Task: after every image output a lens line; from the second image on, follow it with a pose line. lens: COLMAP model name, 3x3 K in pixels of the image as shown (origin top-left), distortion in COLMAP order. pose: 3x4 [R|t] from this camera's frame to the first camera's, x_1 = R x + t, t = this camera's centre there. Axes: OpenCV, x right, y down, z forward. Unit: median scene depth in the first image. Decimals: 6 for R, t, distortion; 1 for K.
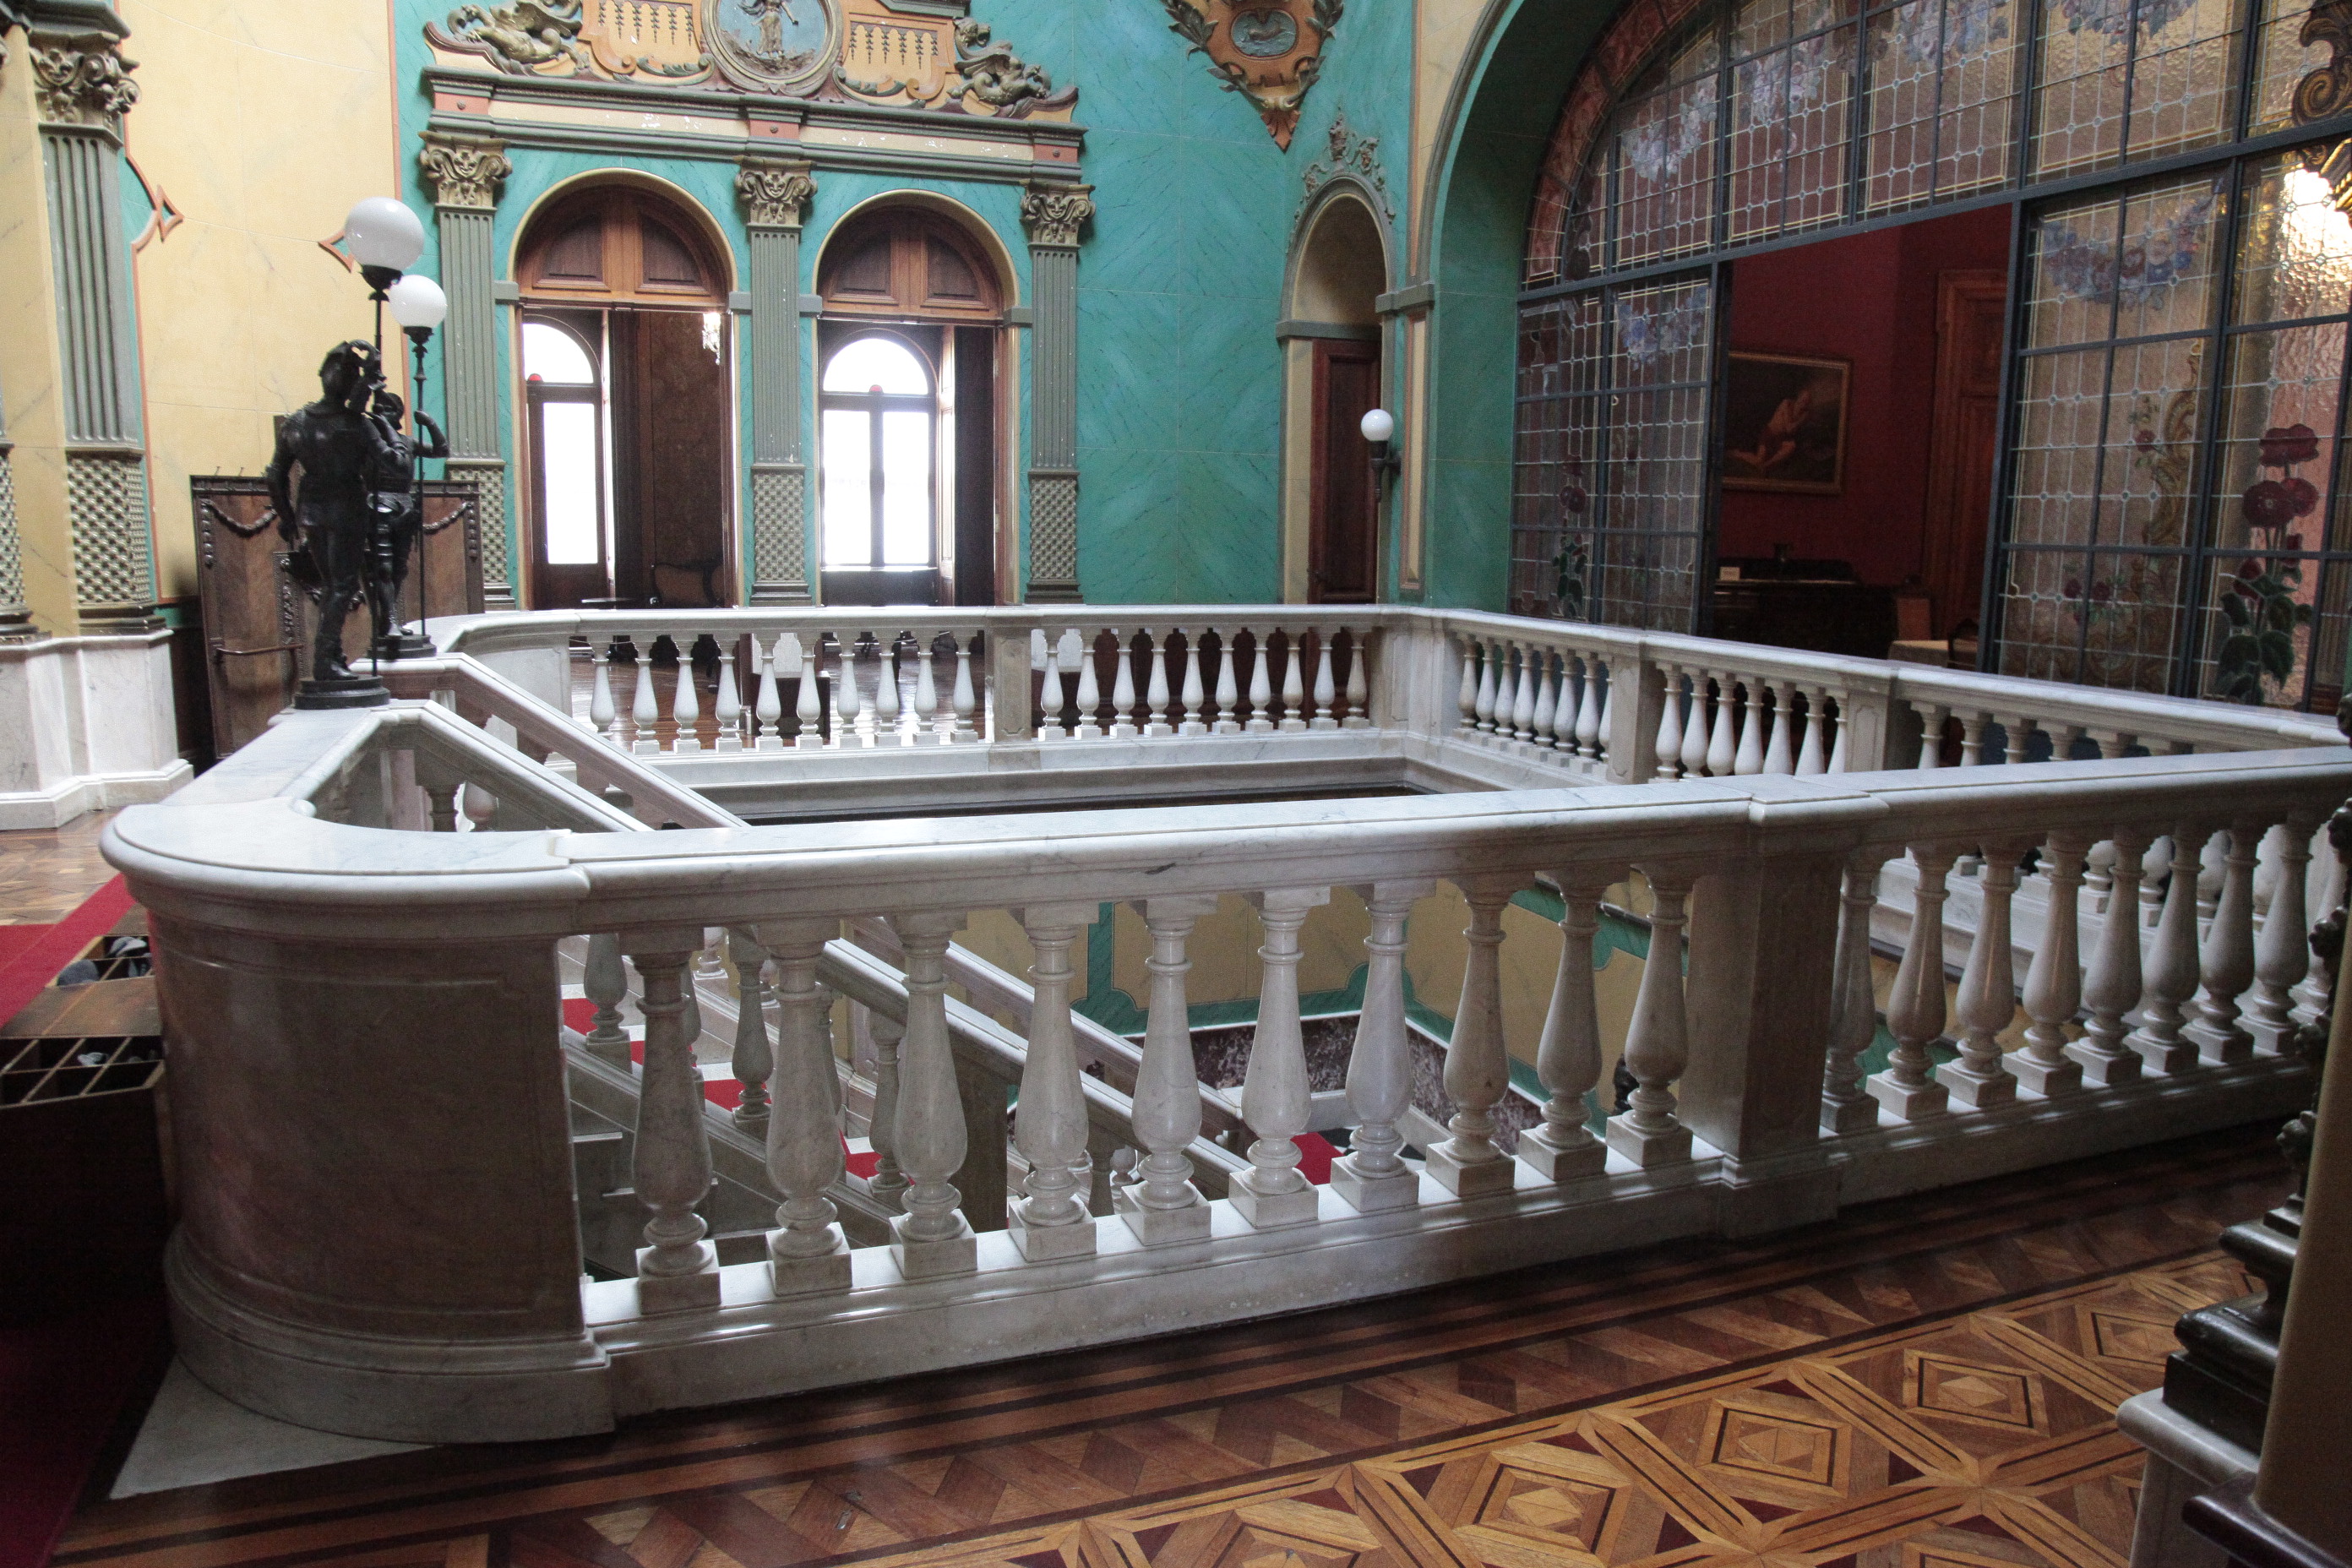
lens RADIAL K [[1607.6, 0, 1193.3], [0, 1607.6, 786.9], [0, 0, 1]] dist [-0.124047, 0.068314]
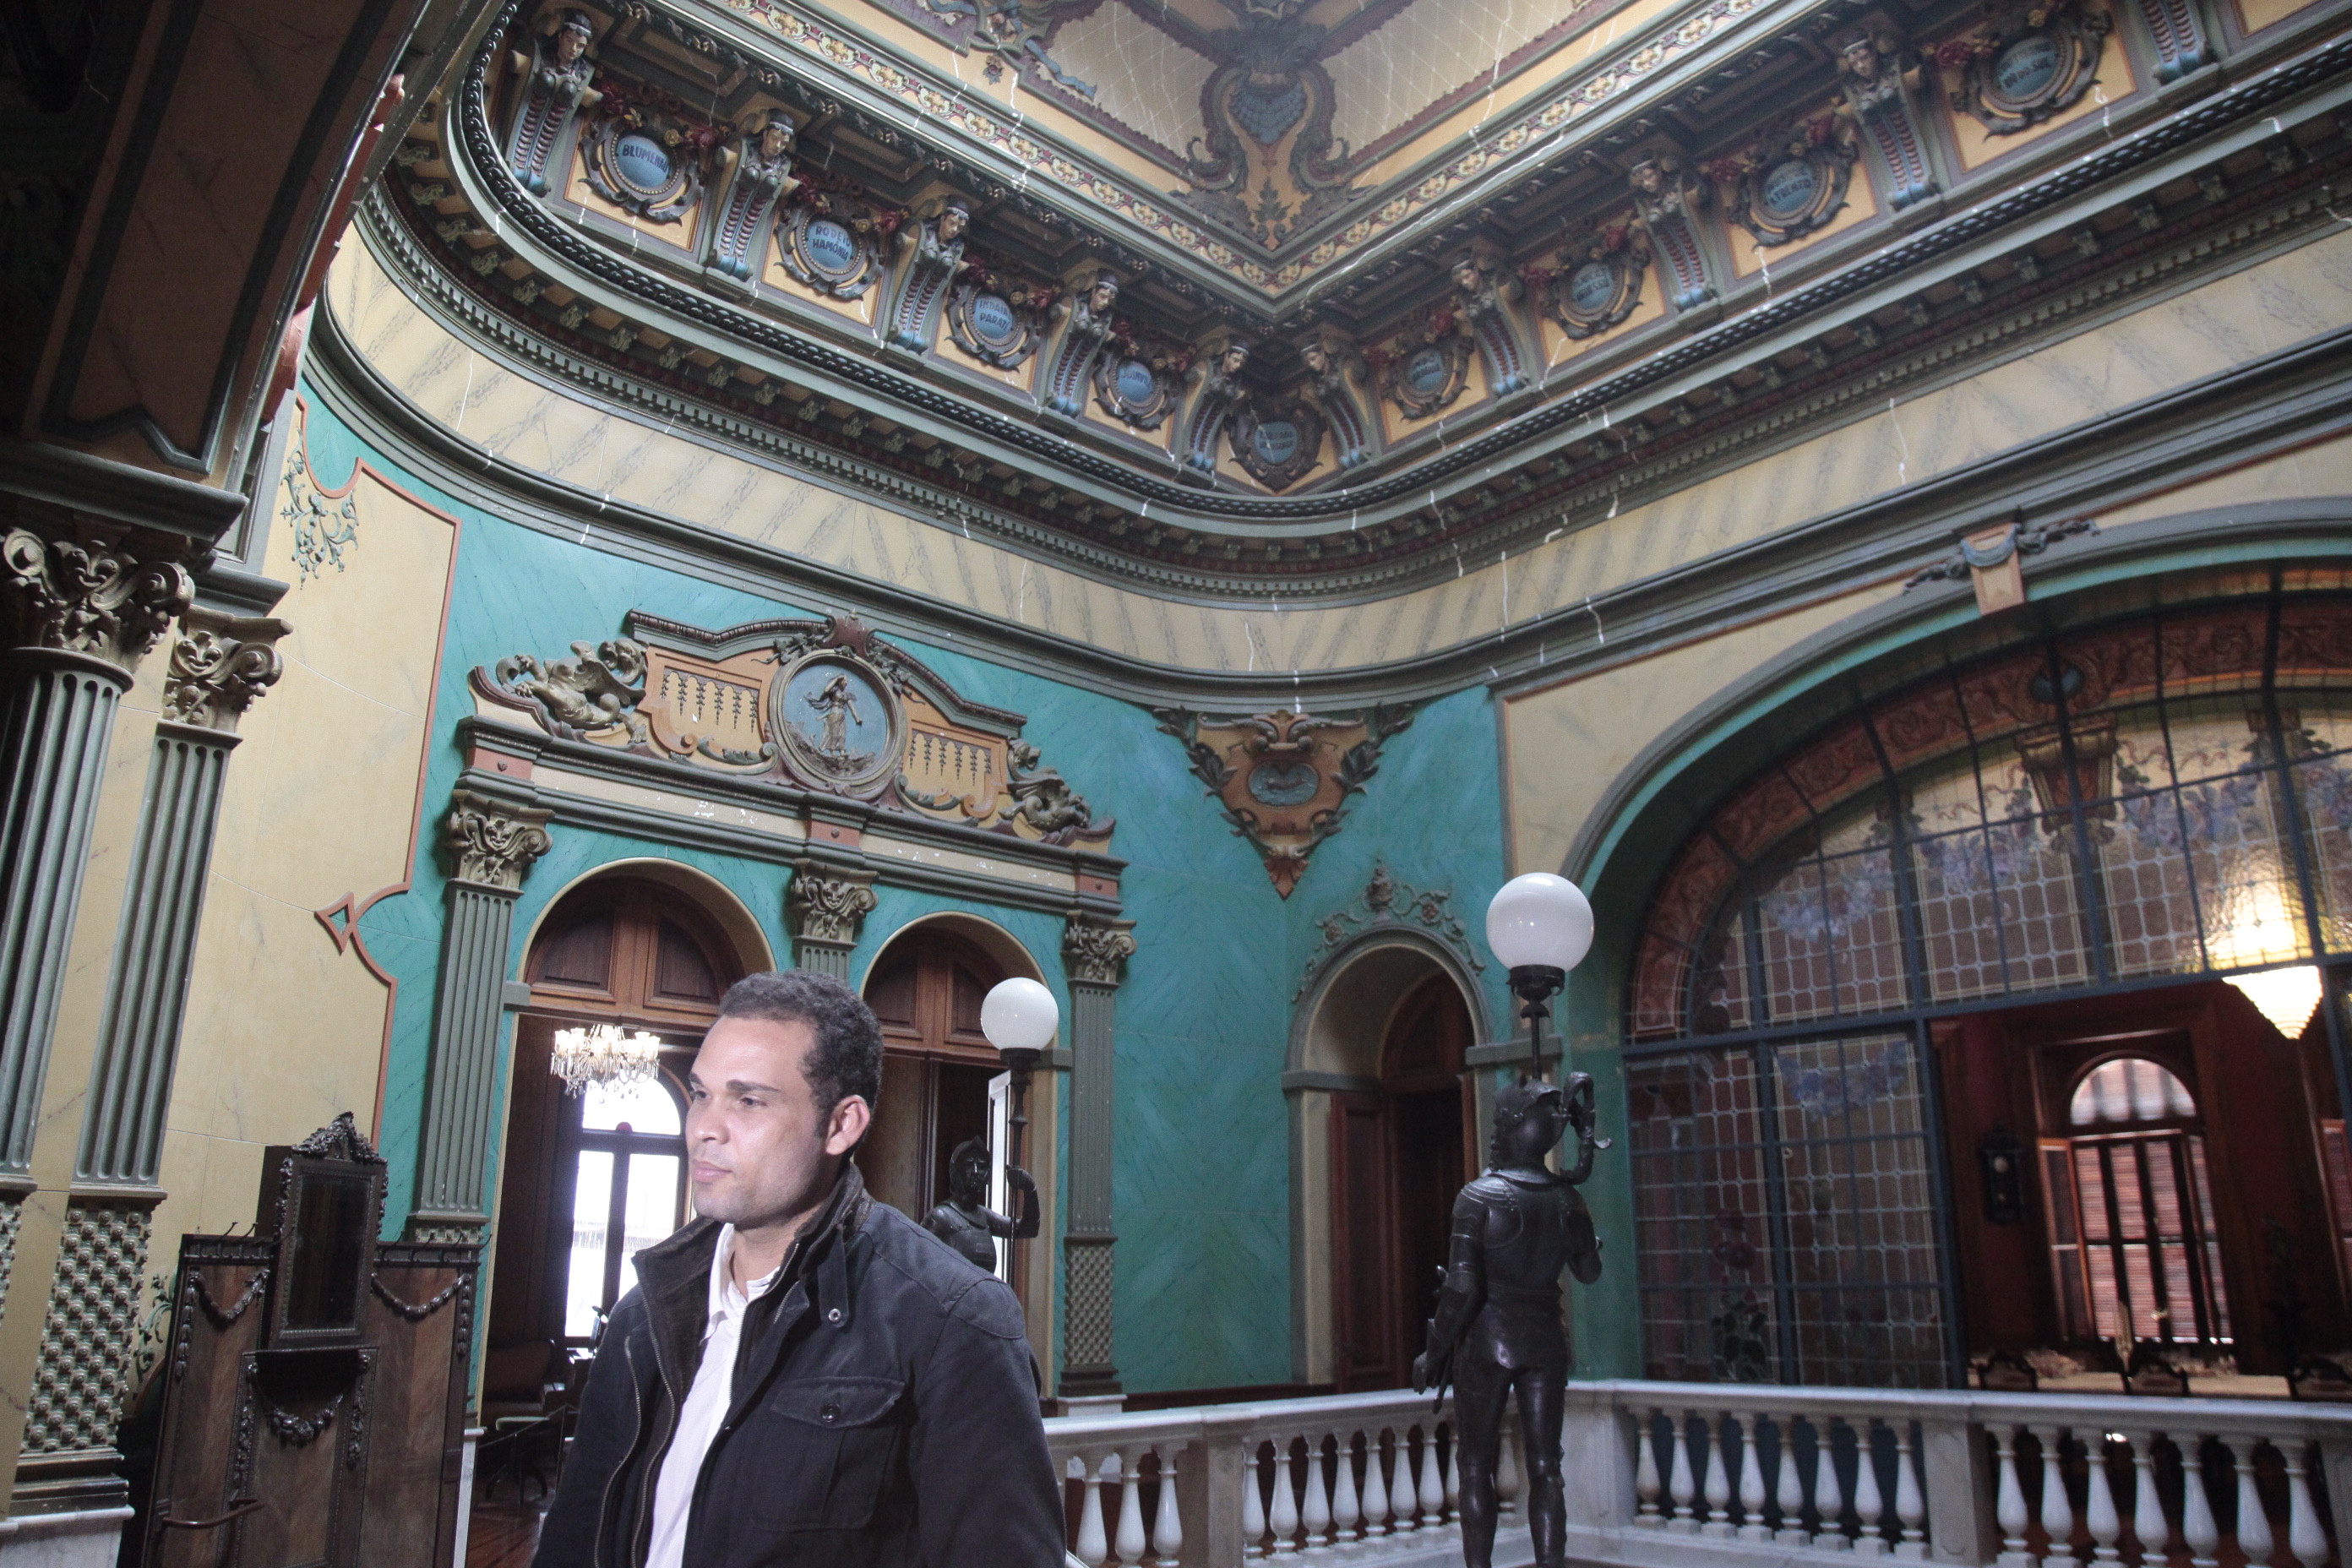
lens RADIAL K [[1607.6, 0, 1189.1], [0, 1607.6, 792.7], [0, 0, 1]] dist [-0.124047, 0.068314]
pose [[0.932911, 0.084736, 0.349995, -0.420919], [0.077203, 0.902258, -0.424228, -0.053149], [-0.351733, 0.422788, 0.835185, 0.193509]]
